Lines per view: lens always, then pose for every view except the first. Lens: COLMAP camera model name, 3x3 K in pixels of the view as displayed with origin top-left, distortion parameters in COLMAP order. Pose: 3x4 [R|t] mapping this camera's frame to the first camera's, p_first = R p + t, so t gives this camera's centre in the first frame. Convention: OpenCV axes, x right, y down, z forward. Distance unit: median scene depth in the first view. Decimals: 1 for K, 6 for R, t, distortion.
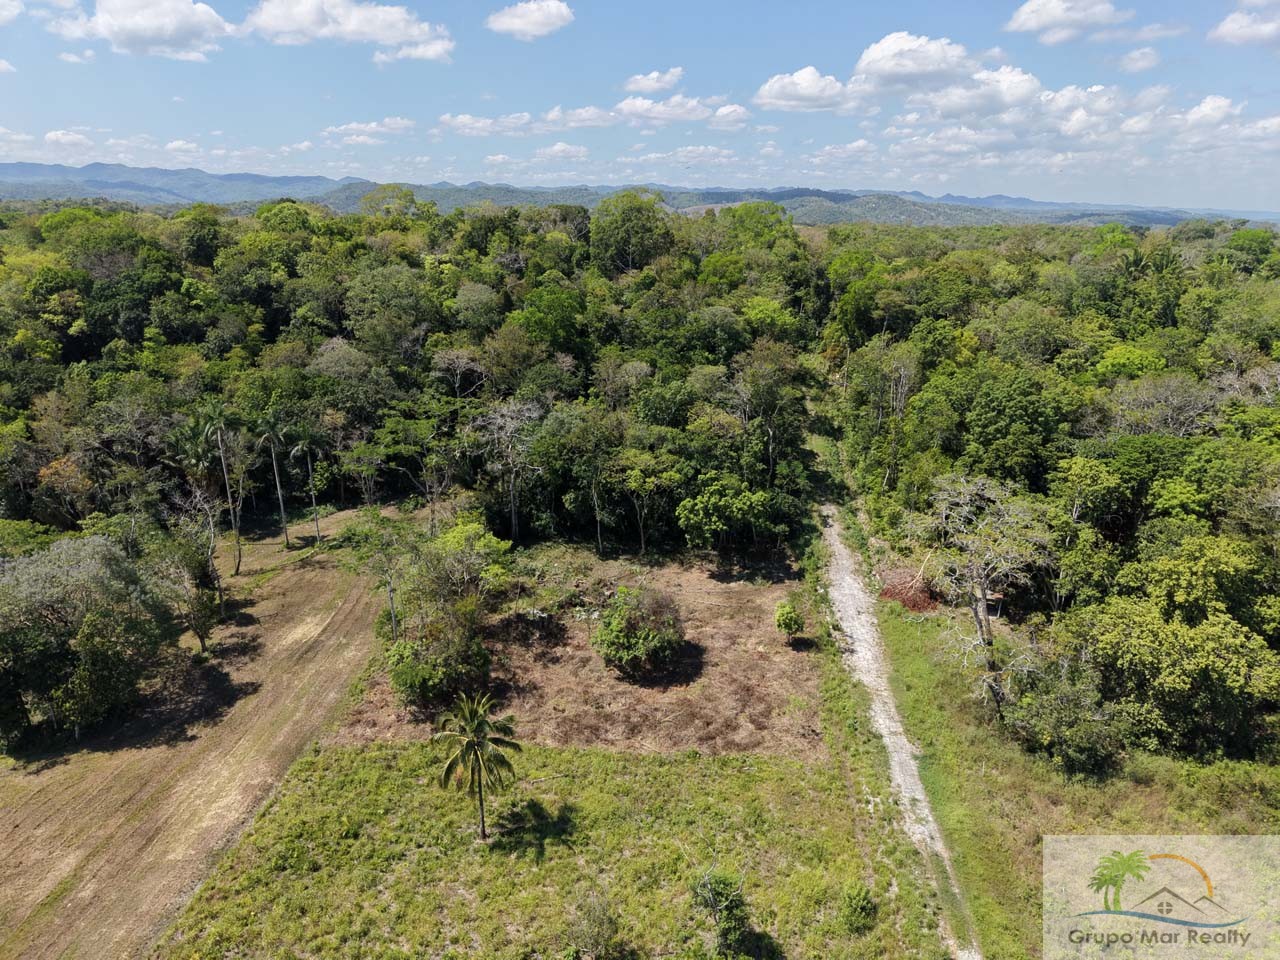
lens RADIAL K [[855.2, 0, 640.0], [0, 855.2, 480.0], [0, 0, 1]] dist [0.020062, -0.018571]
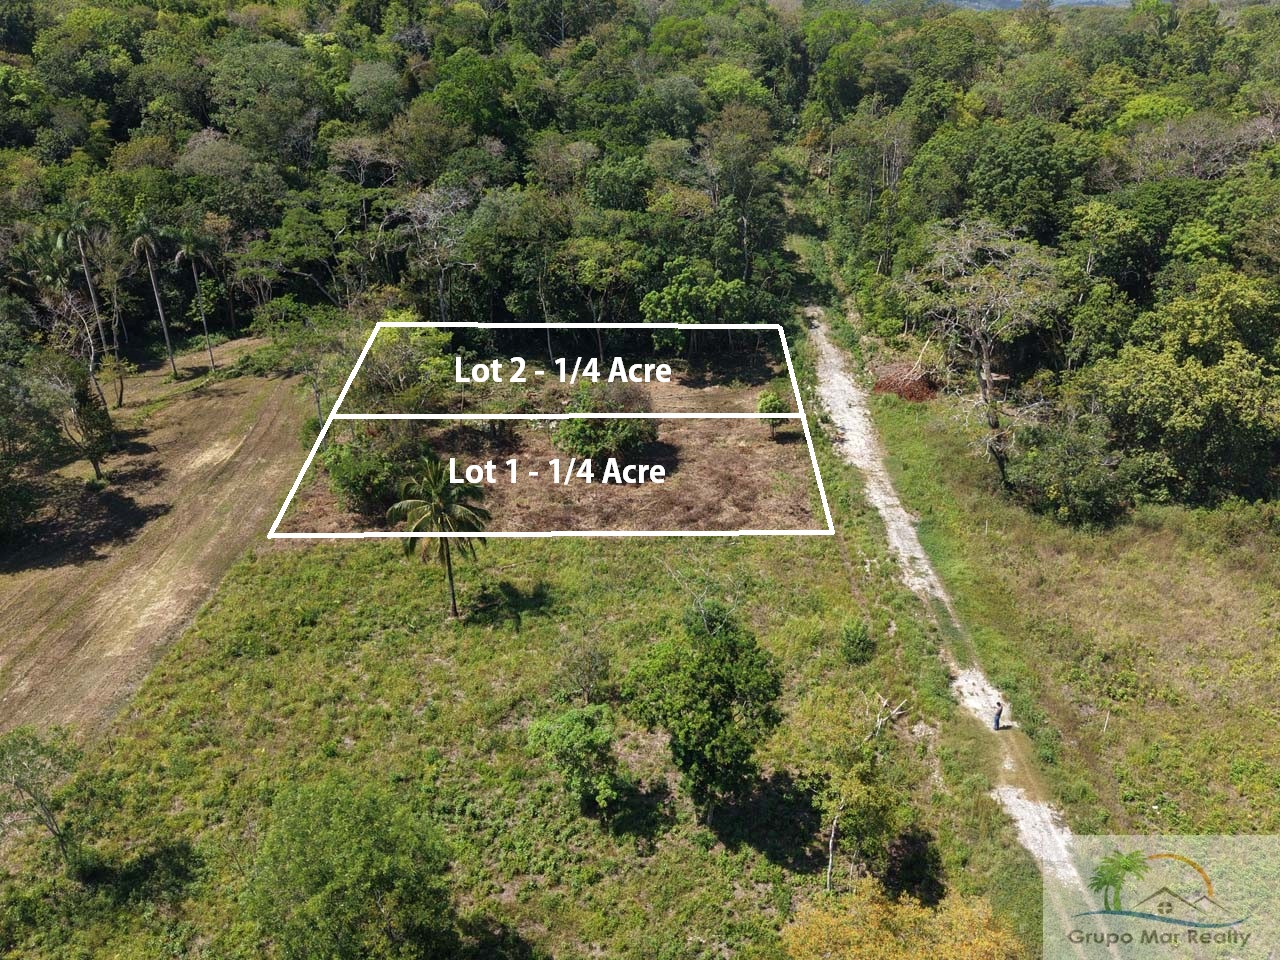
lens RADIAL K [[1061.8, 0, 640.0], [0, 1061.8, 480.0], [0, 0, 1]] dist [0.035141, -0.039647]
pose [[0.997299, -0.049092, 0.054625, -0.025566], [0.042976, 0.993221, 0.108004, 0.103392], [-0.059557, -0.105365, 0.992649, -0.086954]]
